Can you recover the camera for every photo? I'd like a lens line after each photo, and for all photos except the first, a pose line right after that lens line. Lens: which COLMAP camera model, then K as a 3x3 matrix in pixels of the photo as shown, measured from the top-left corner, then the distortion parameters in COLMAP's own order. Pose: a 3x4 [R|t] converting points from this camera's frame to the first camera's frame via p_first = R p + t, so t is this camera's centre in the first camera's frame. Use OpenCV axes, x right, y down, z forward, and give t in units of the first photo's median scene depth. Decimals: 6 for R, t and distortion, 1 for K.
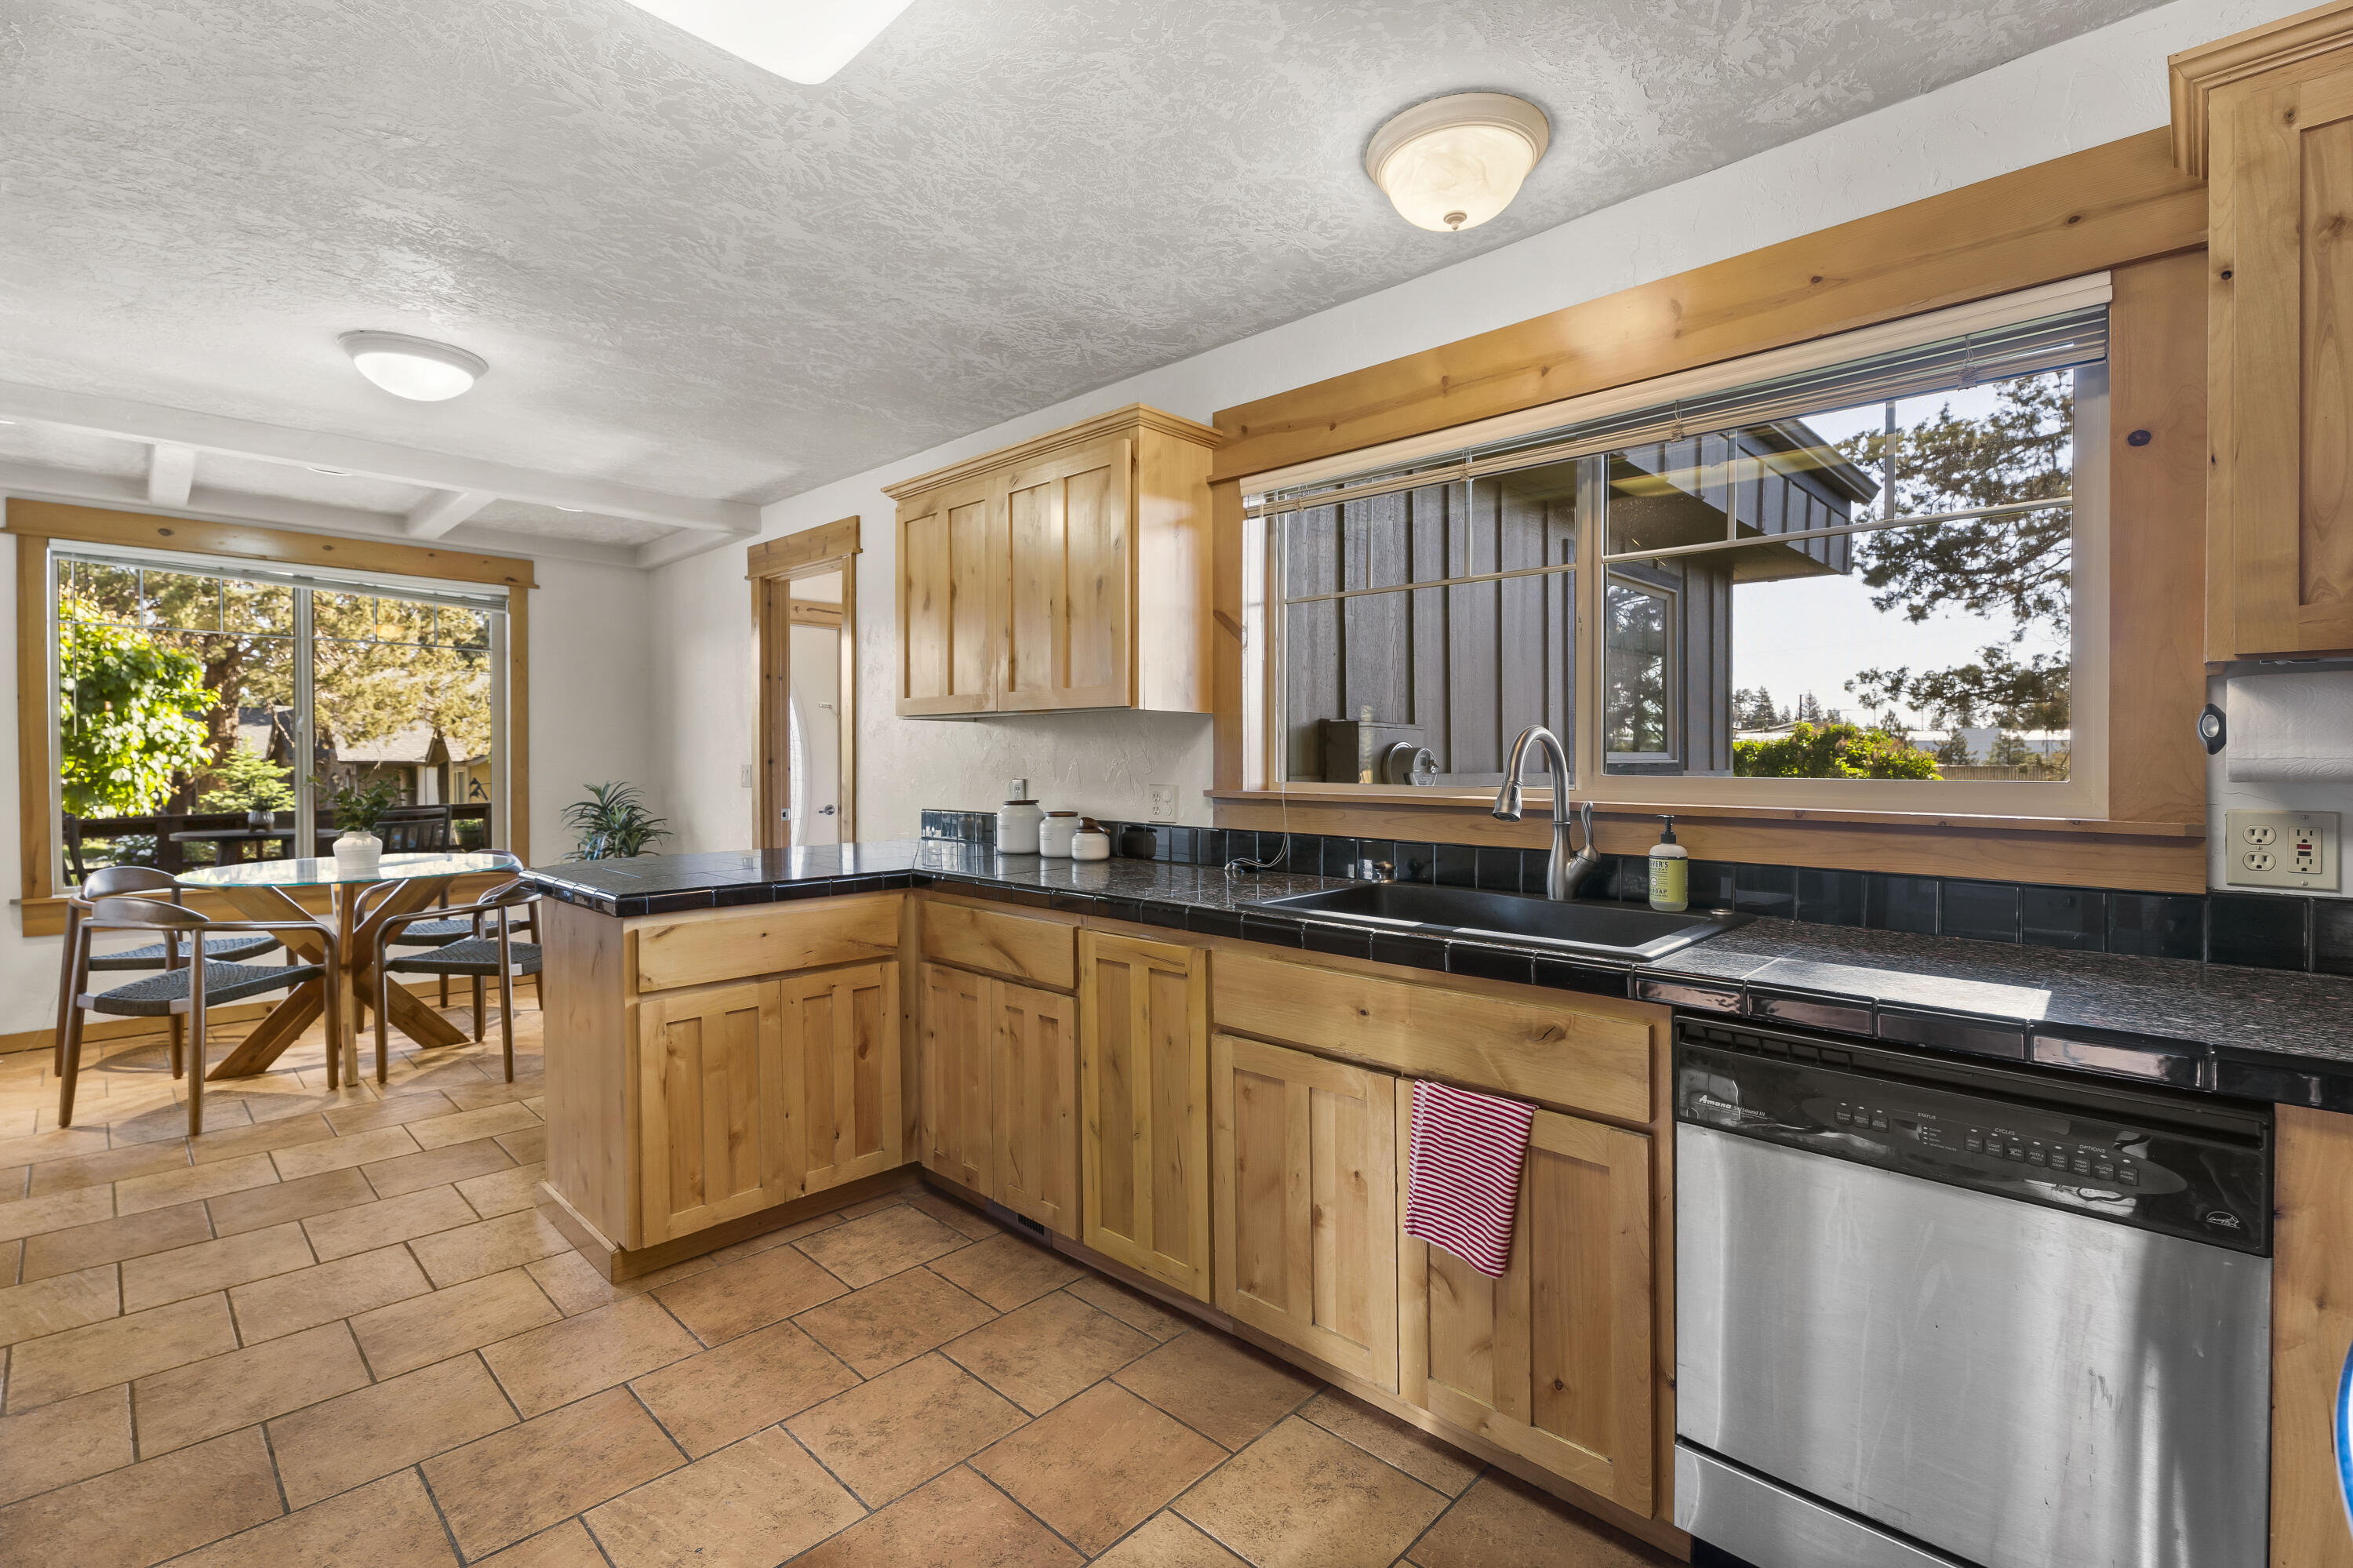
lens RADIAL K [[1062.8, 0, 1182.3], [0, 1062.8, 779.9], [0, 0, 1]] dist [0.014528, -0.005577]
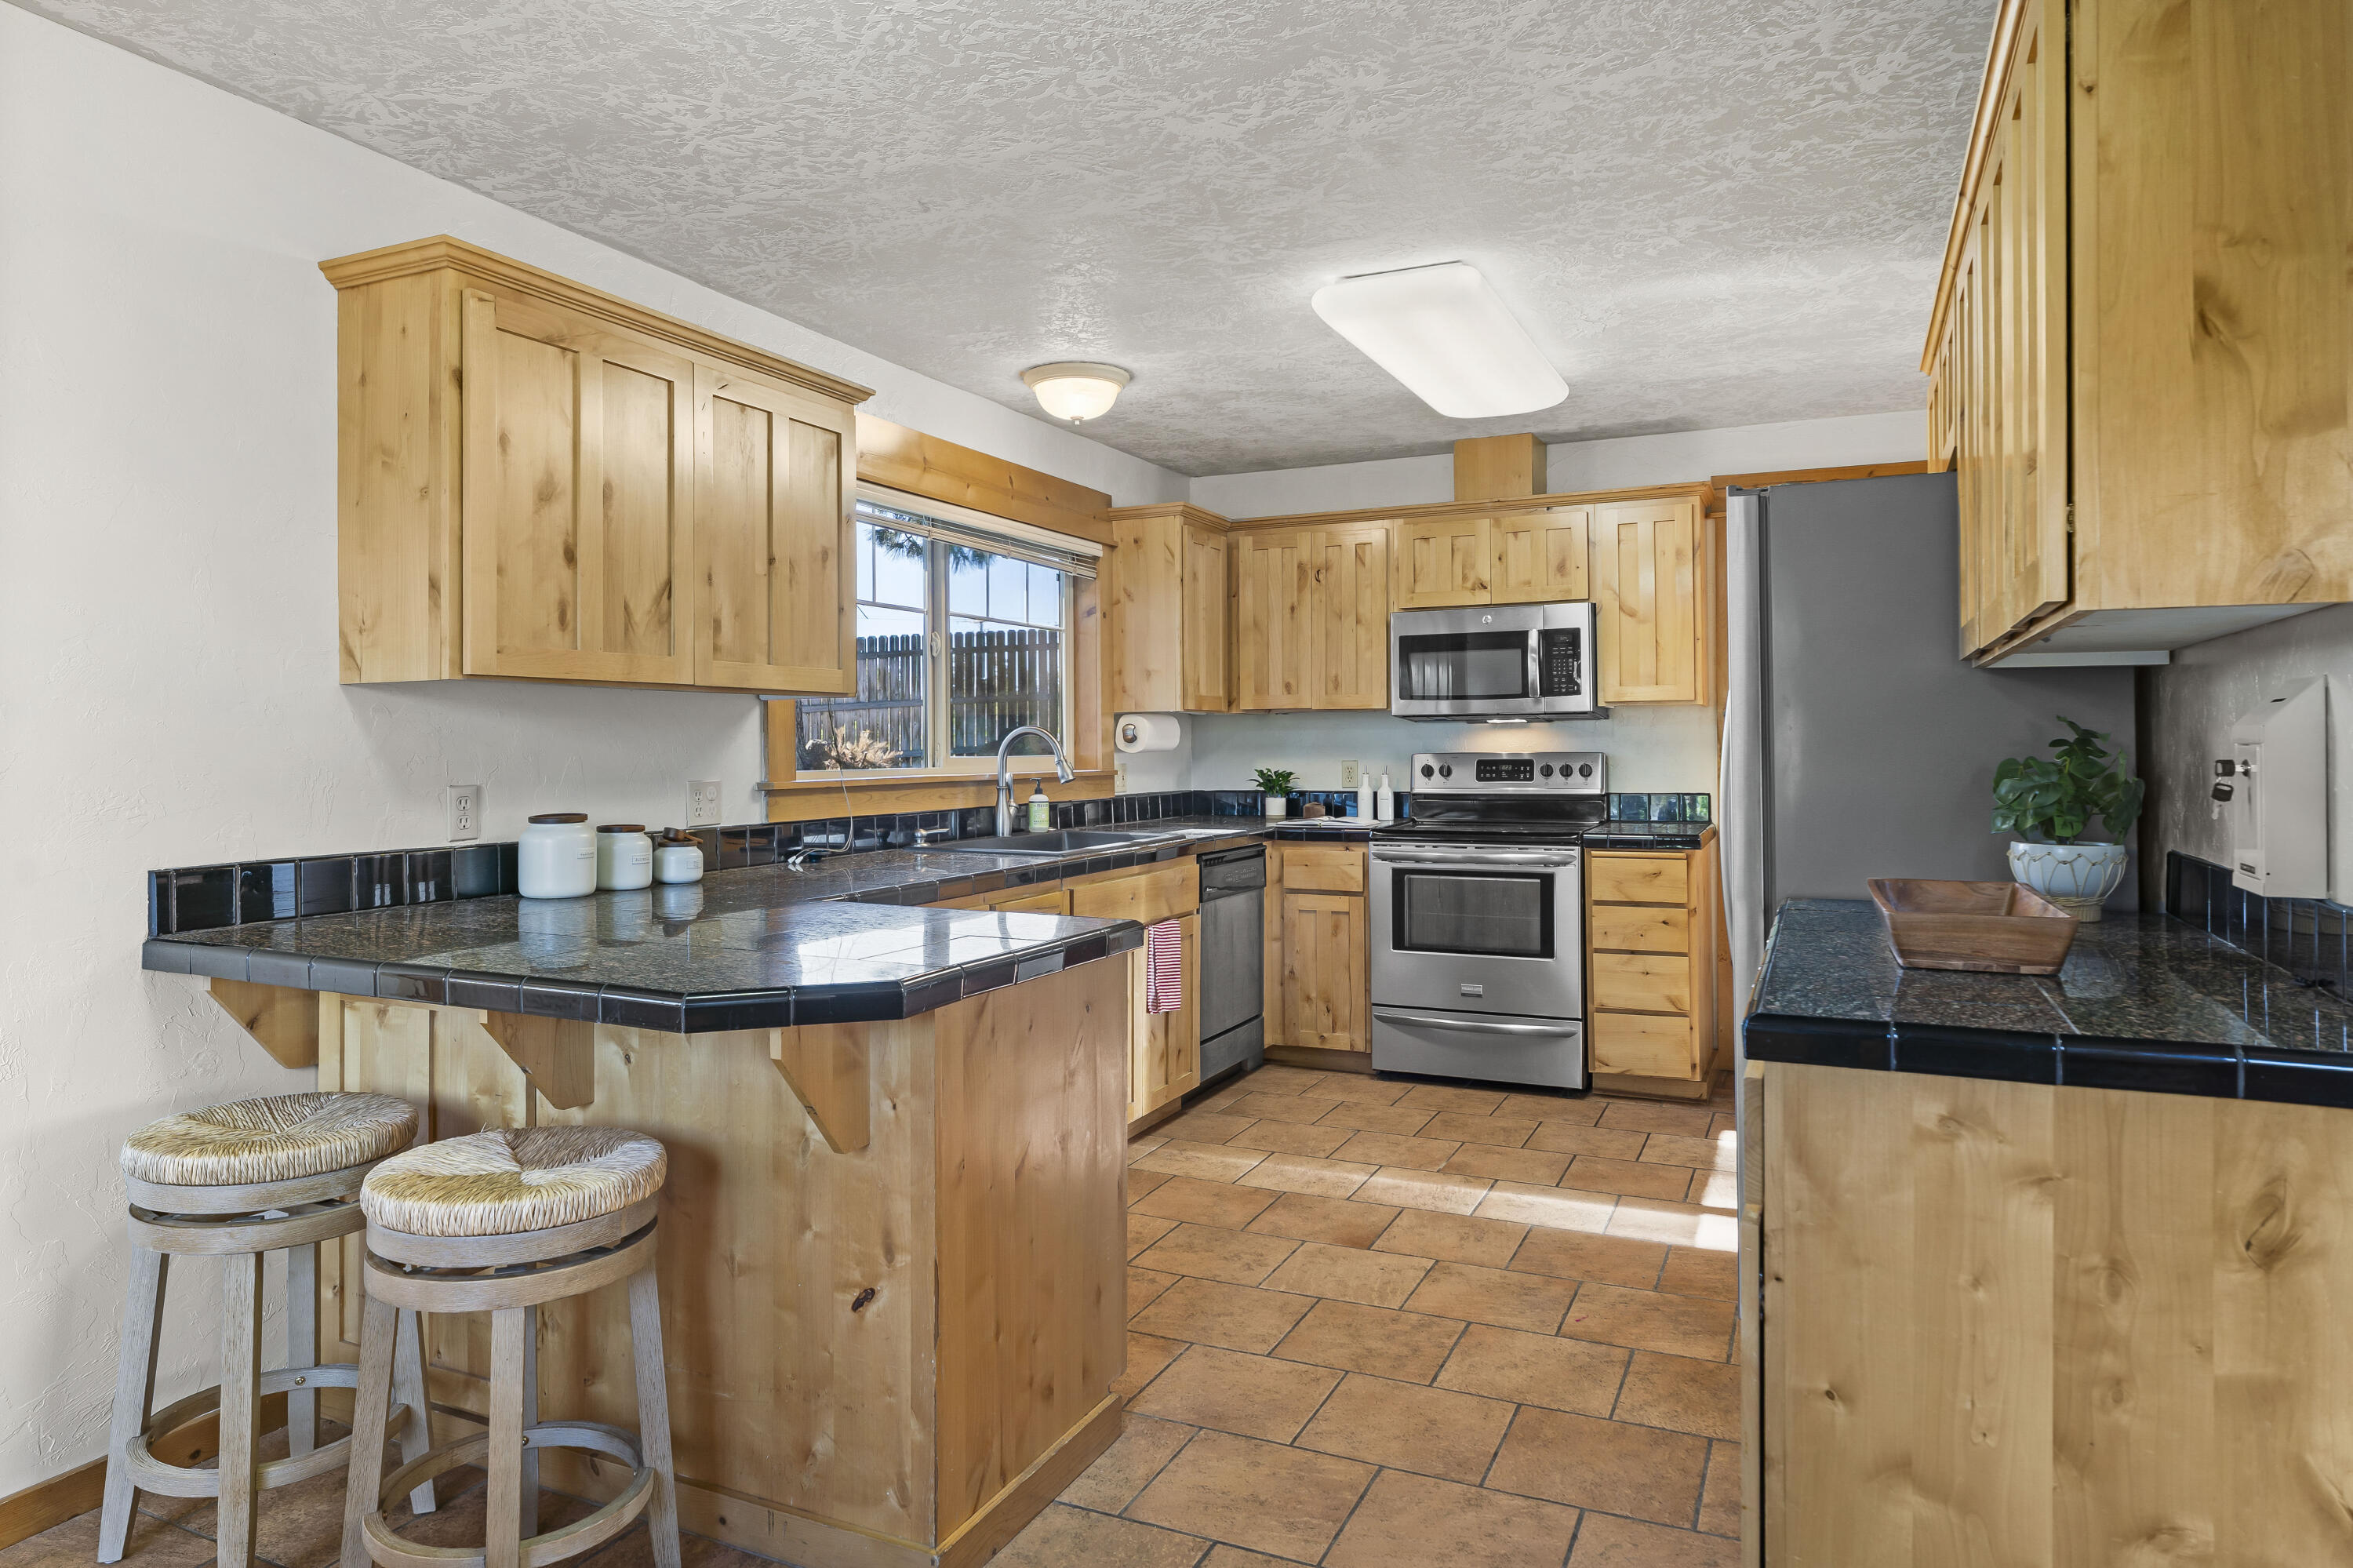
lens RADIAL K [[1408.2, 0, 1195.9], [0, 1408.2, 735.4], [0, 0, 1]] dist [0.004026, -0.001761]
pose [[-0.339826, 0.009063, 0.940445, -1.710733], [0.027876, 0.999611, 0.000440, -0.029692], [-0.940075, 0.026365, -0.339946, 1.456068]]
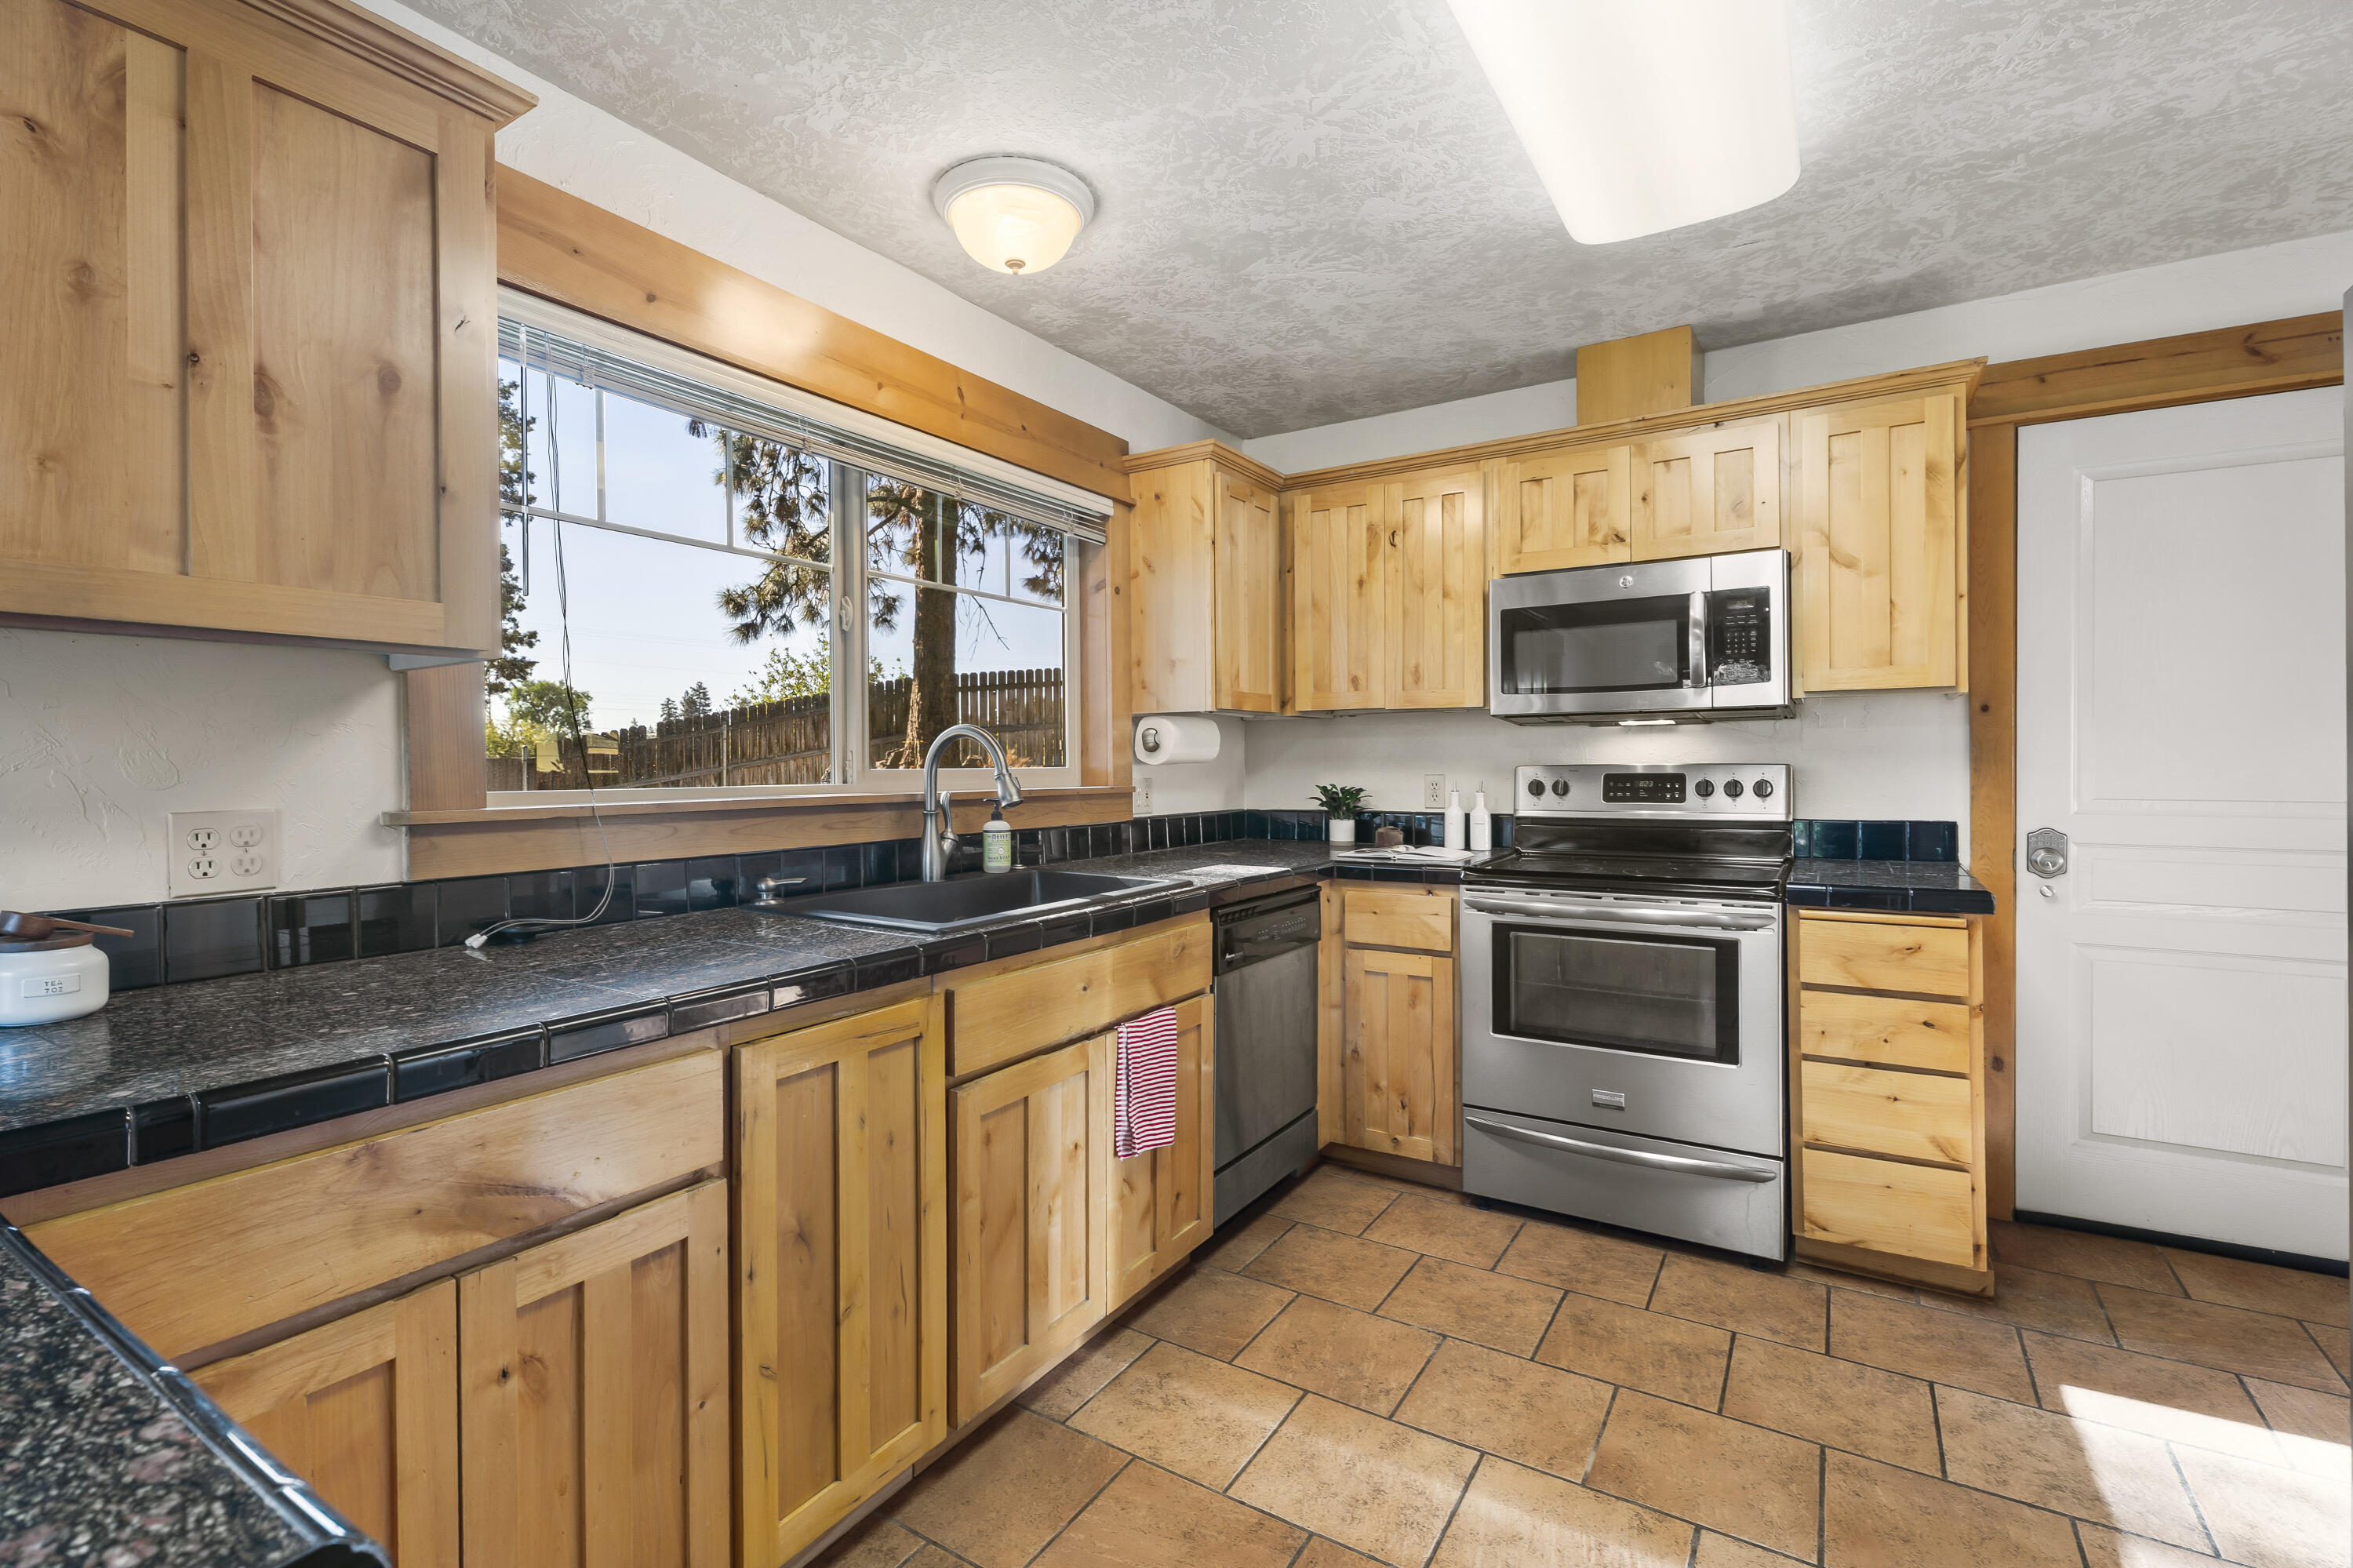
lens RADIAL K [[1062.8, 0, 1176.0], [0, 1062.8, 768.0], [0, 0, 1]] dist [0.014528, -0.005577]
pose [[-0.209387, -0.002732, 0.977829, -0.796442], [0.028859, 0.999543, 0.008972, -0.008675], [-0.977407, 0.030098, -0.209212, 0.997097]]
